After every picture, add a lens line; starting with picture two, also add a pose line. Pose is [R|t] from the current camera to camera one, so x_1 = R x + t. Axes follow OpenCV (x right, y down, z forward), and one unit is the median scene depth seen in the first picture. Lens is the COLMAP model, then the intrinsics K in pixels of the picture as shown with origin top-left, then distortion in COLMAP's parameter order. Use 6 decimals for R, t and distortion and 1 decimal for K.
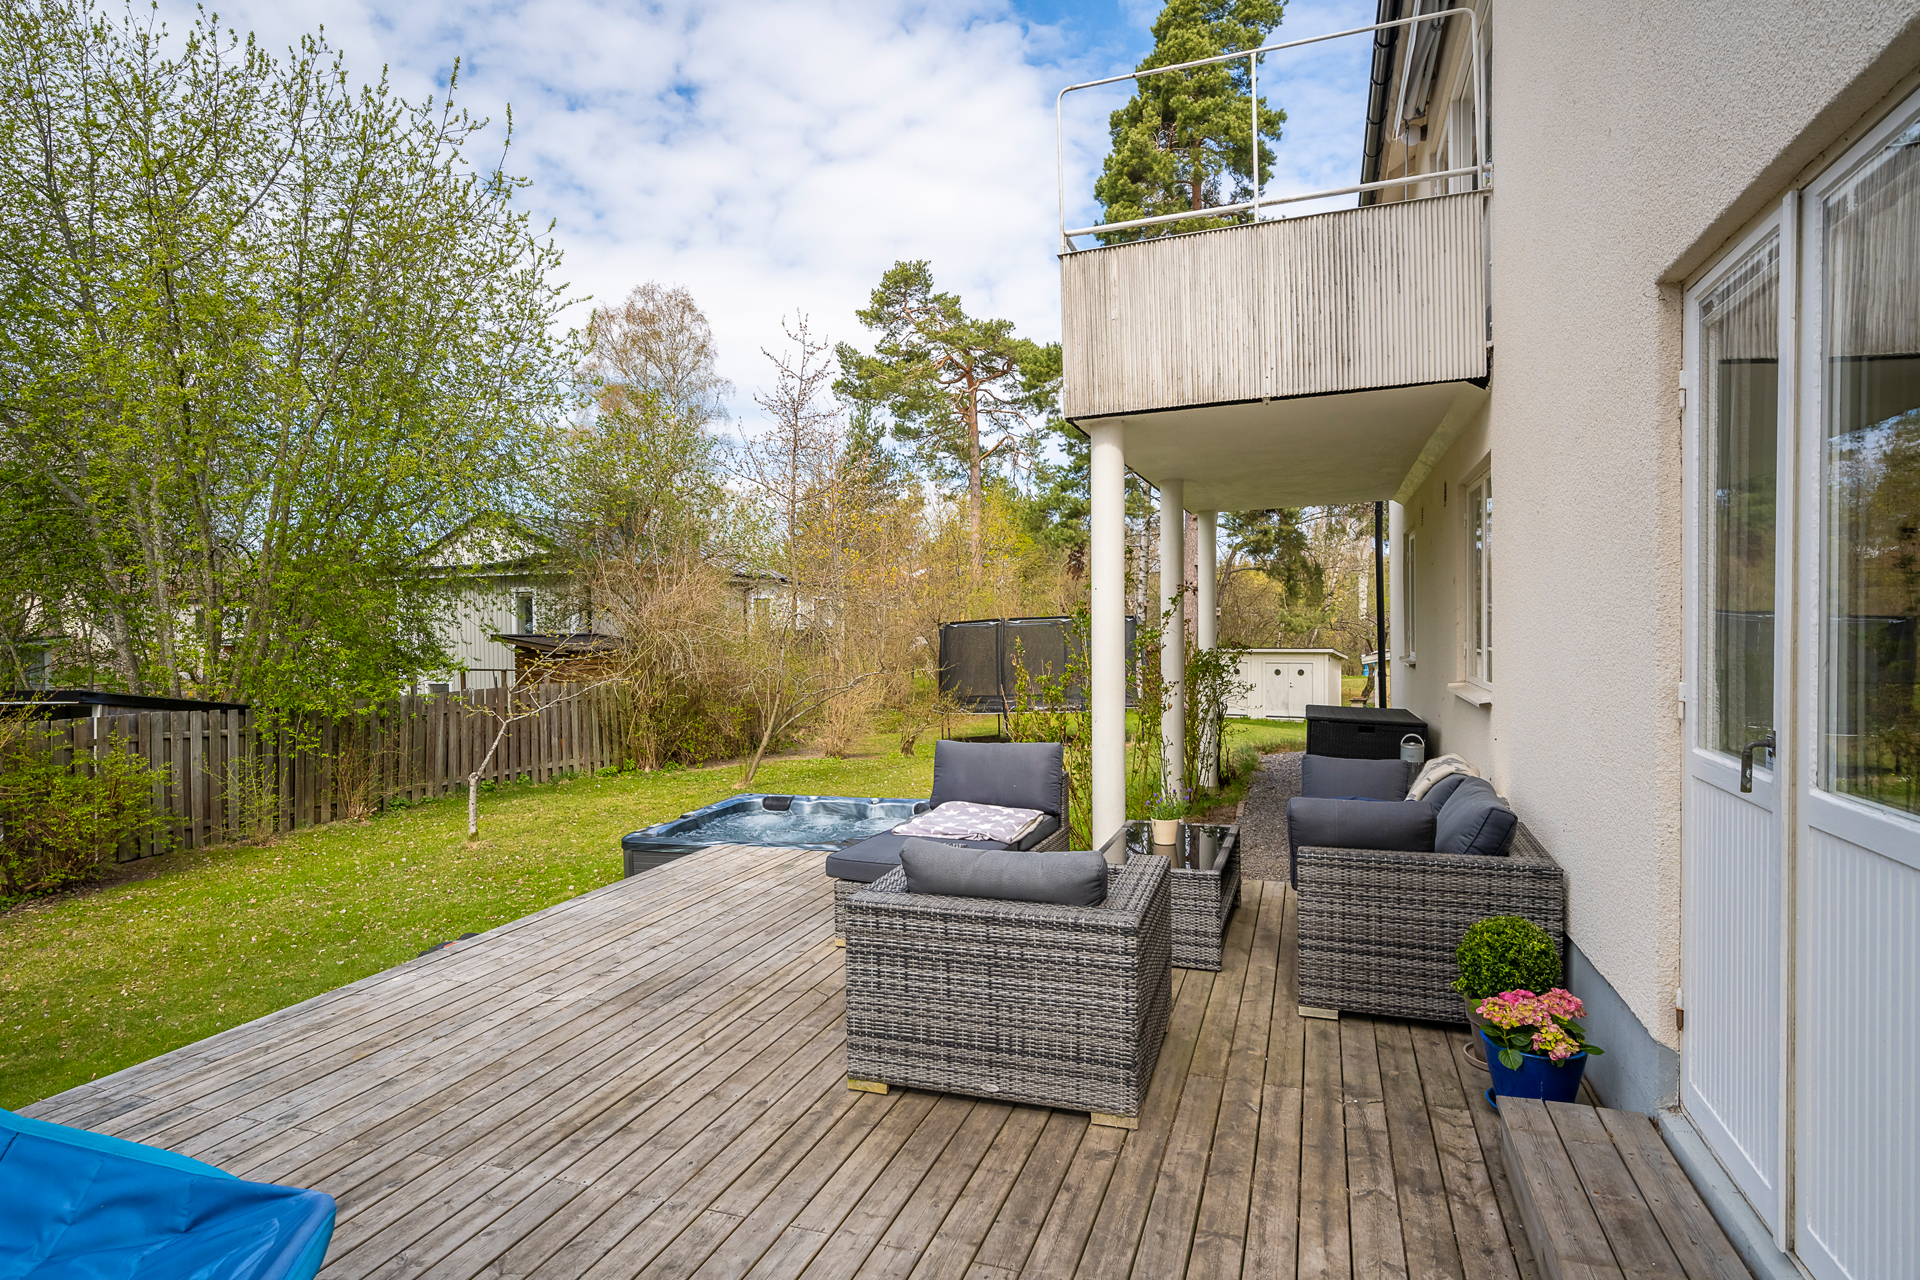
lens RADIAL K [[1017.6, 0, 960.2], [0, 1017.6, 636.5], [0, 0, 1]] dist [-0.000304, 0.002034]
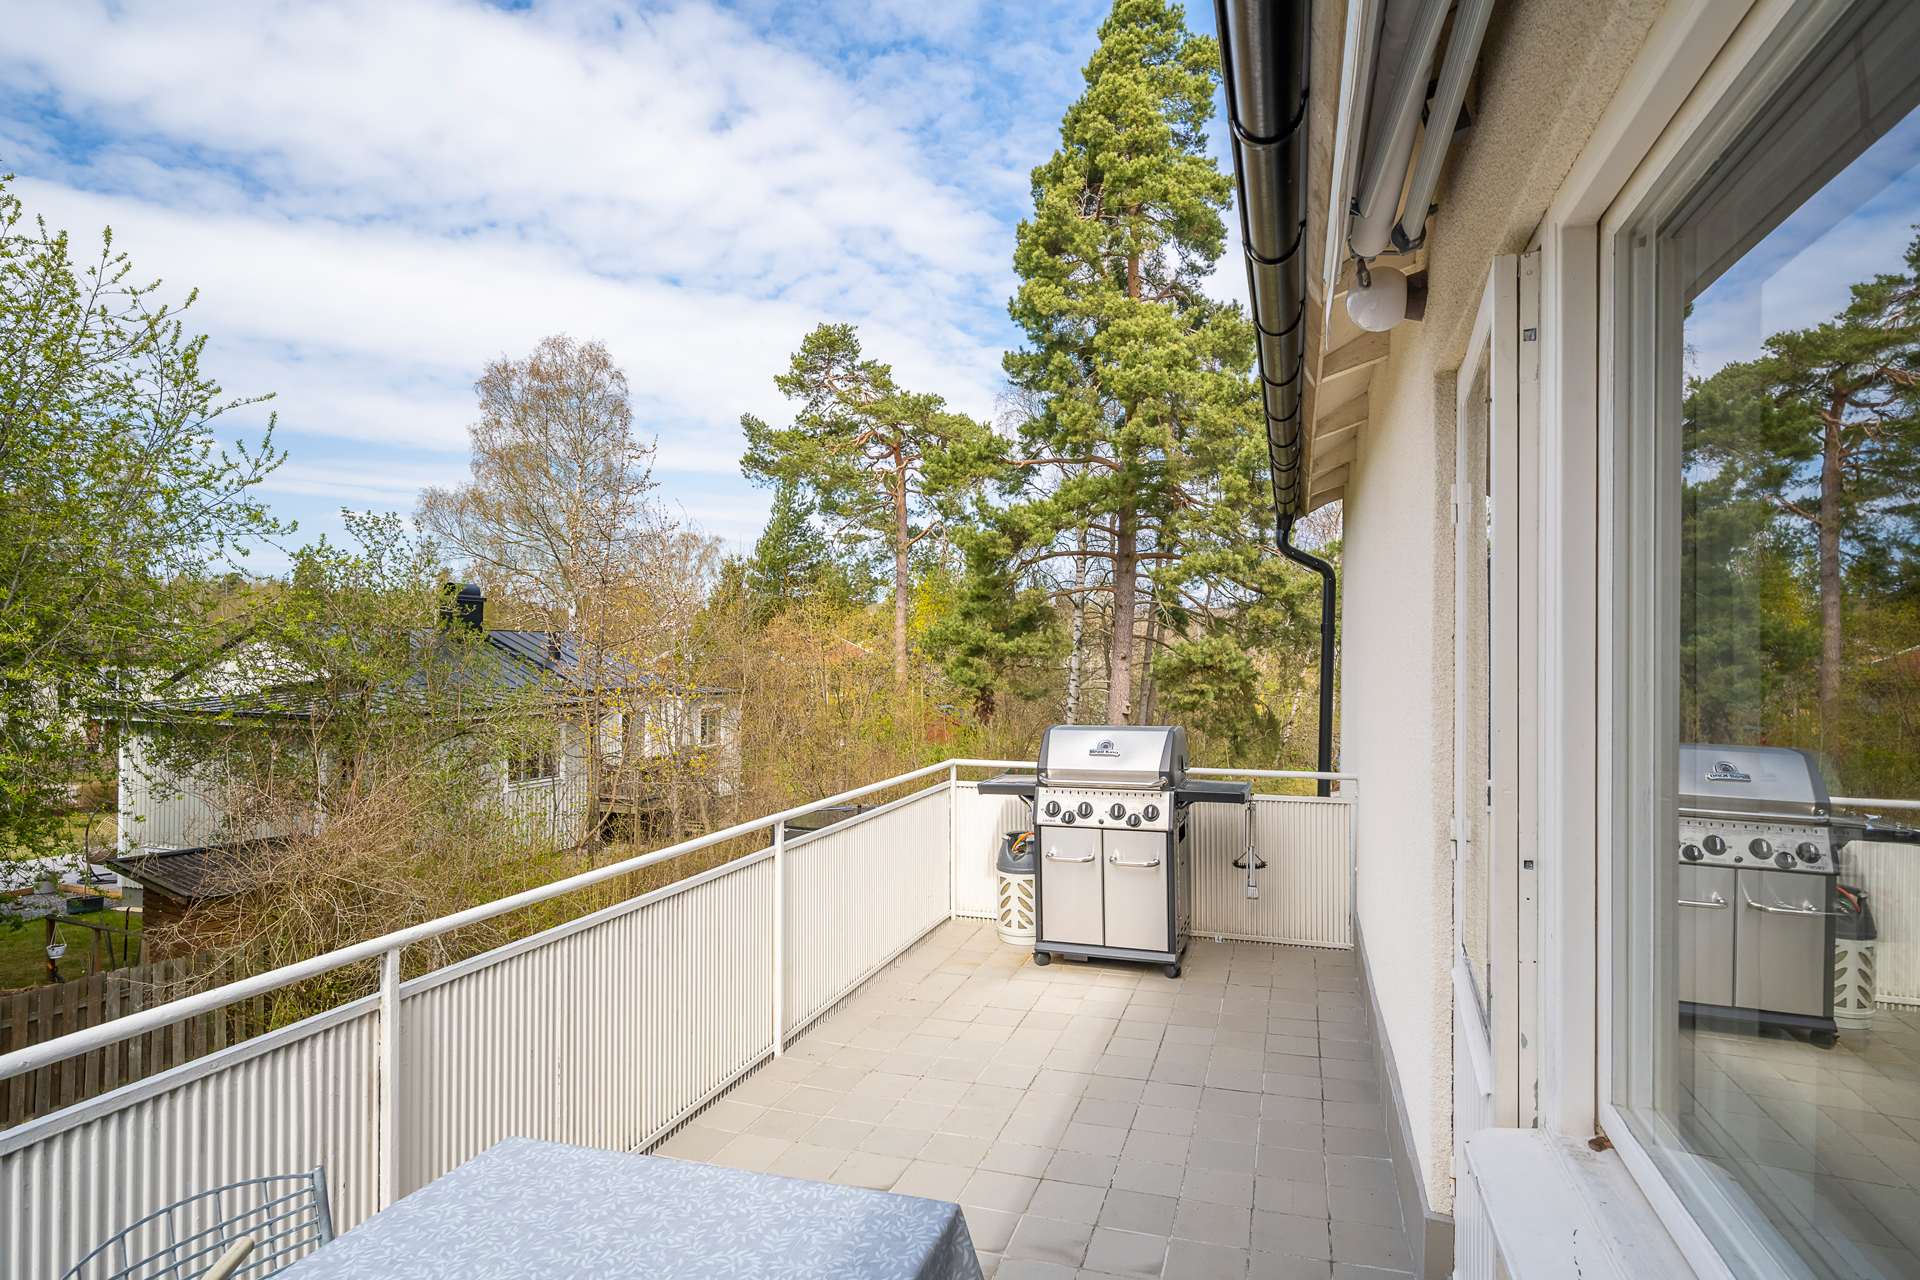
lens RADIAL K [[992.8, 0, 969.9], [0, 992.8, 643.2], [0, 0, 1]] dist [0.003573, -0.002333]
pose [[0.999434, 0.025419, 0.022052, 0.057445], [-0.024884, 0.999397, -0.024217, -0.068848], [-0.022654, 0.023654, 0.999463, 0.127981]]
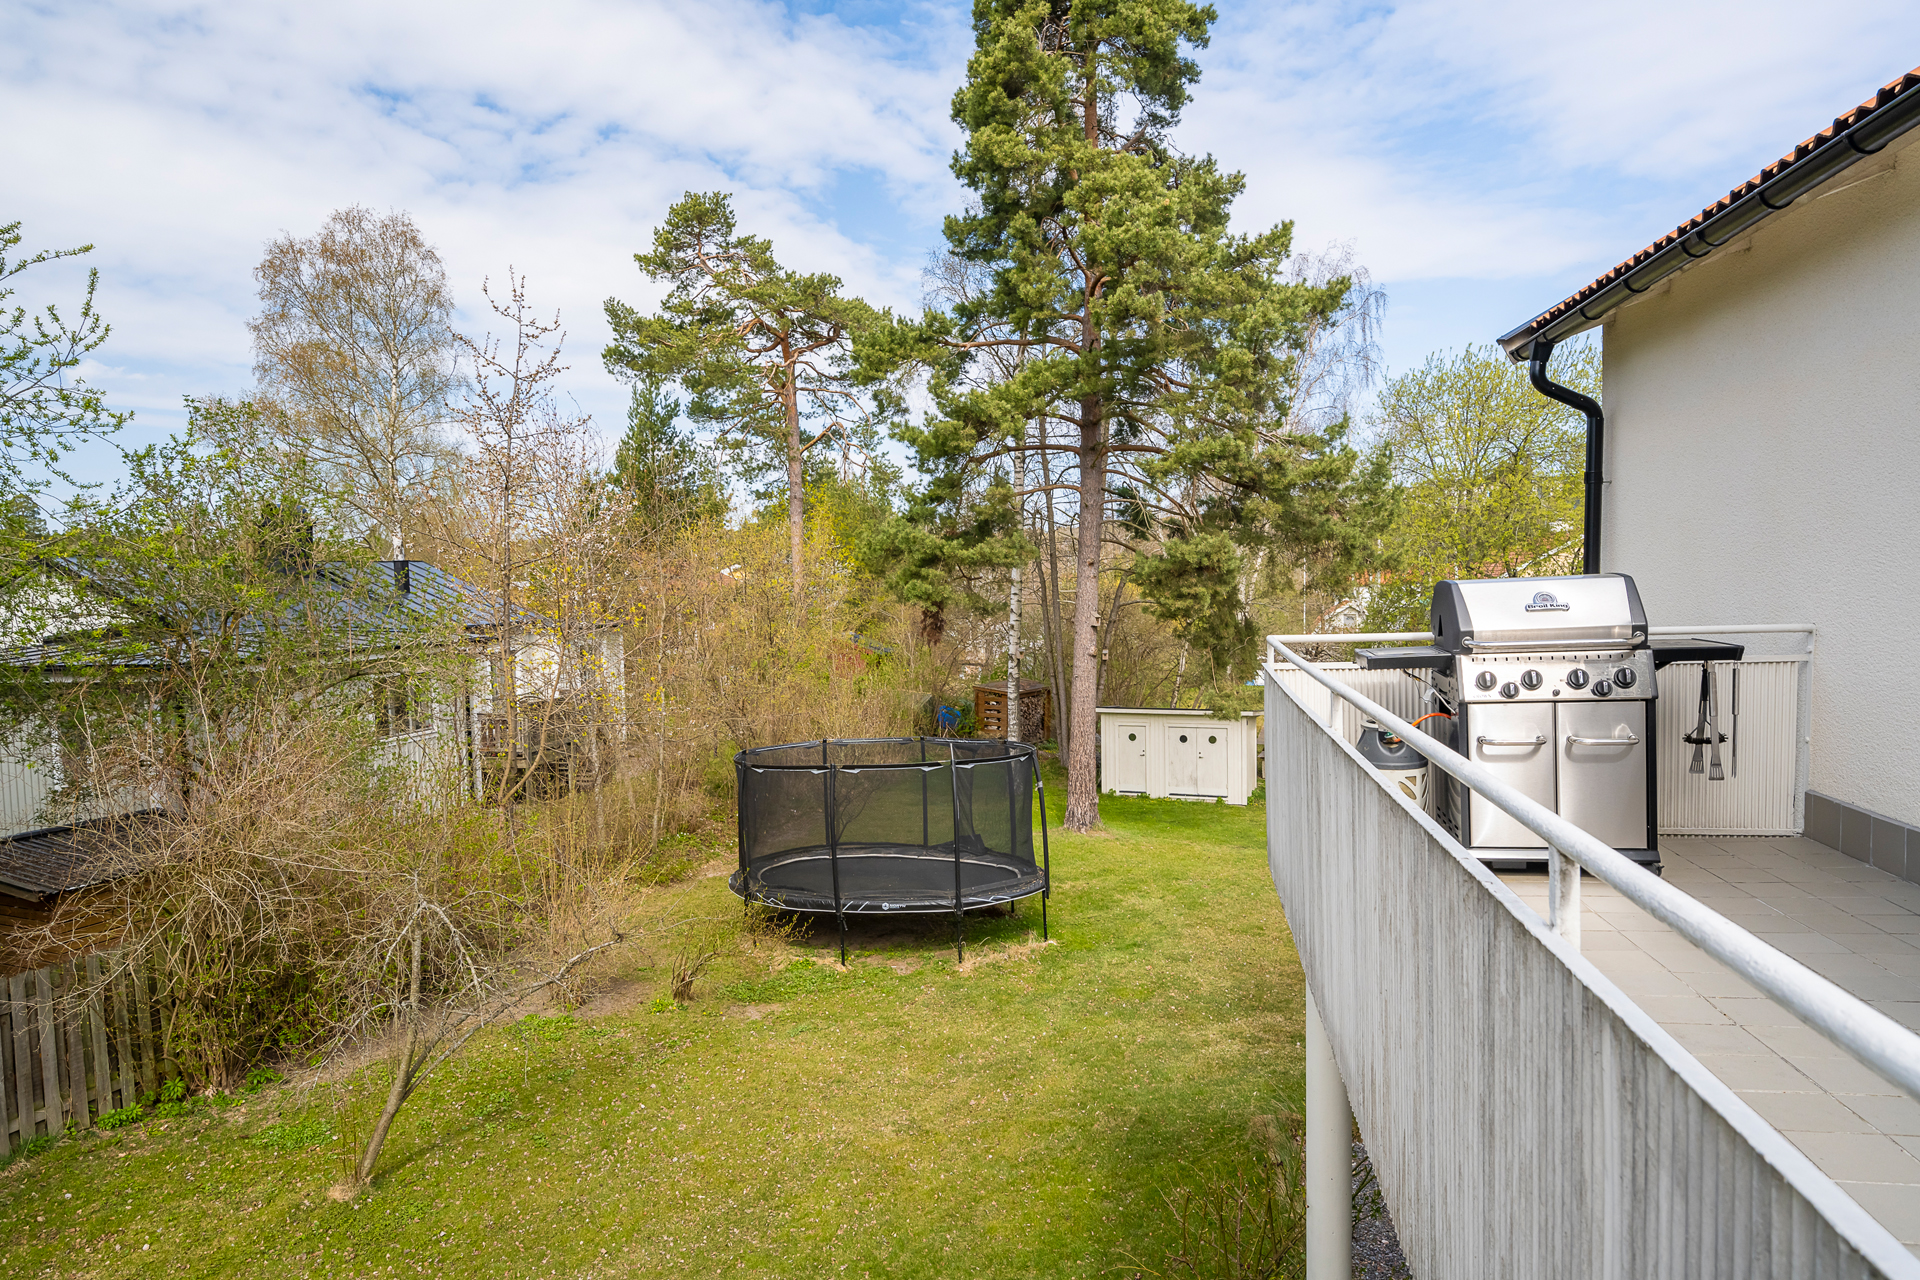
lens RADIAL K [[1087.6, 0, 941.2], [0, 1087.6, 633.0], [0, 0, 1]] dist [-0.001538, 0.001191]
pose [[0.990008, -0.017395, 0.139933, 0.006879], [0.012835, 0.999359, 0.033424, -0.061124], [-0.140425, -0.031294, 0.989597, 0.151416]]
